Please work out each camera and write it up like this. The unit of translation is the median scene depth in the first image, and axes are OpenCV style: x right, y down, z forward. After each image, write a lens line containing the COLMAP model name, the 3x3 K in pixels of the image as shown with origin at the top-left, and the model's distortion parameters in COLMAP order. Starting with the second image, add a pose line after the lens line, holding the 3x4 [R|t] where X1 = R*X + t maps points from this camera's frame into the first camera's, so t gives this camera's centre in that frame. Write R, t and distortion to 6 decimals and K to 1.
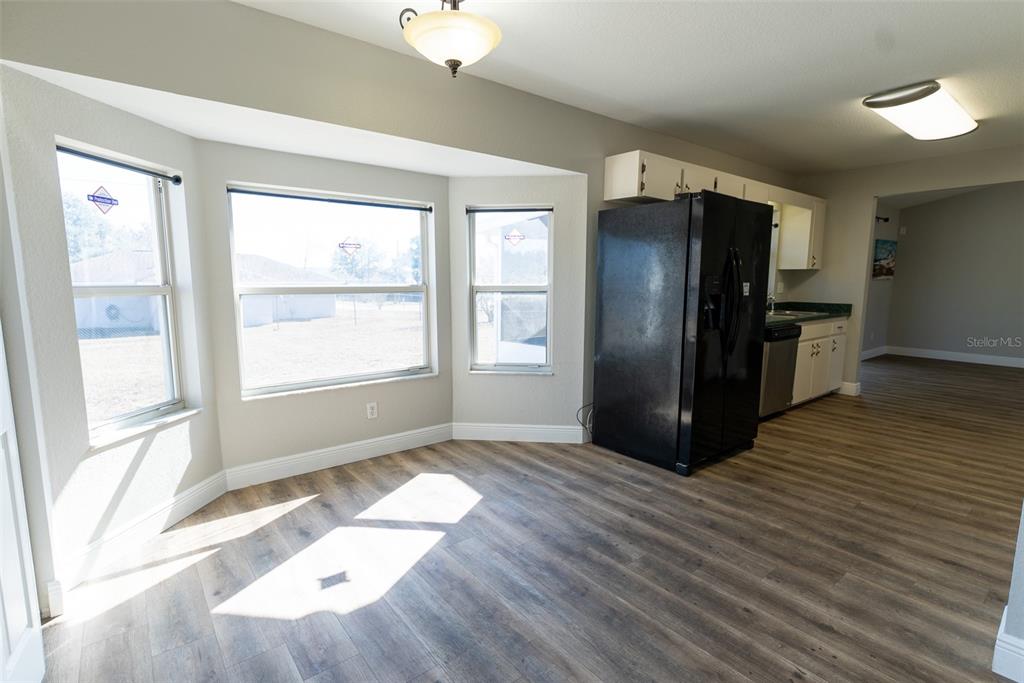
lens RADIAL K [[483.3, 0, 513.8], [0, 483.3, 342.8], [0, 0, 1]] dist [0.001115, -0.000514]
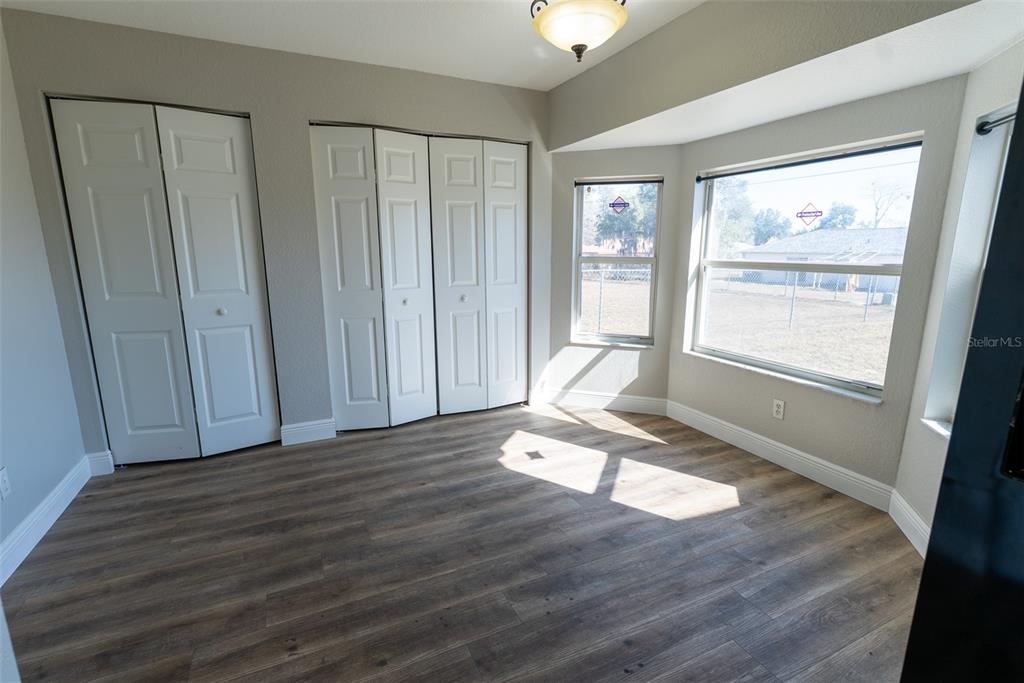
lens RADIAL K [[483.3, 0, 513.8], [0, 483.3, 342.8], [0, 0, 1]] dist [0.001115, -0.000514]
pose [[-0.226950, 0.184022, -0.956363, 0.812351], [-0.122776, 0.968746, 0.215540, -0.132495], [0.966137, 0.166335, -0.197263, 0.935304]]
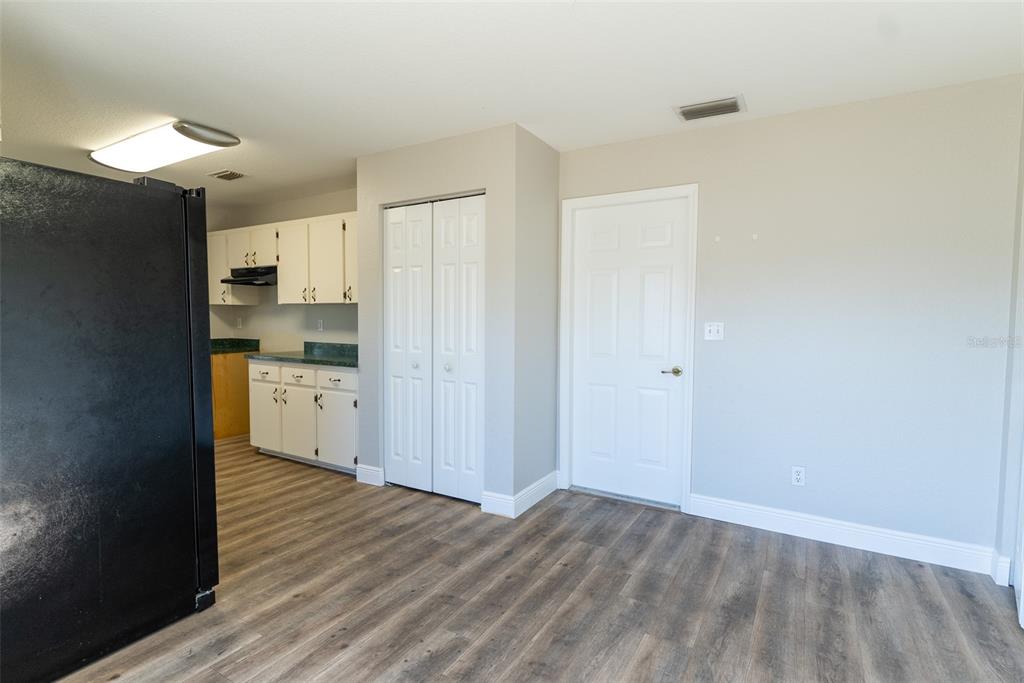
lens RADIAL K [[483.3, 0, 513.8], [0, 483.3, 342.8], [0, 0, 1]] dist [0.001115, -0.000514]
pose [[-0.345784, -0.046079, 0.937182, -0.495762], [0.111071, 0.989761, 0.089645, -0.121397], [-0.931717, 0.135091, -0.337126, 0.967014]]
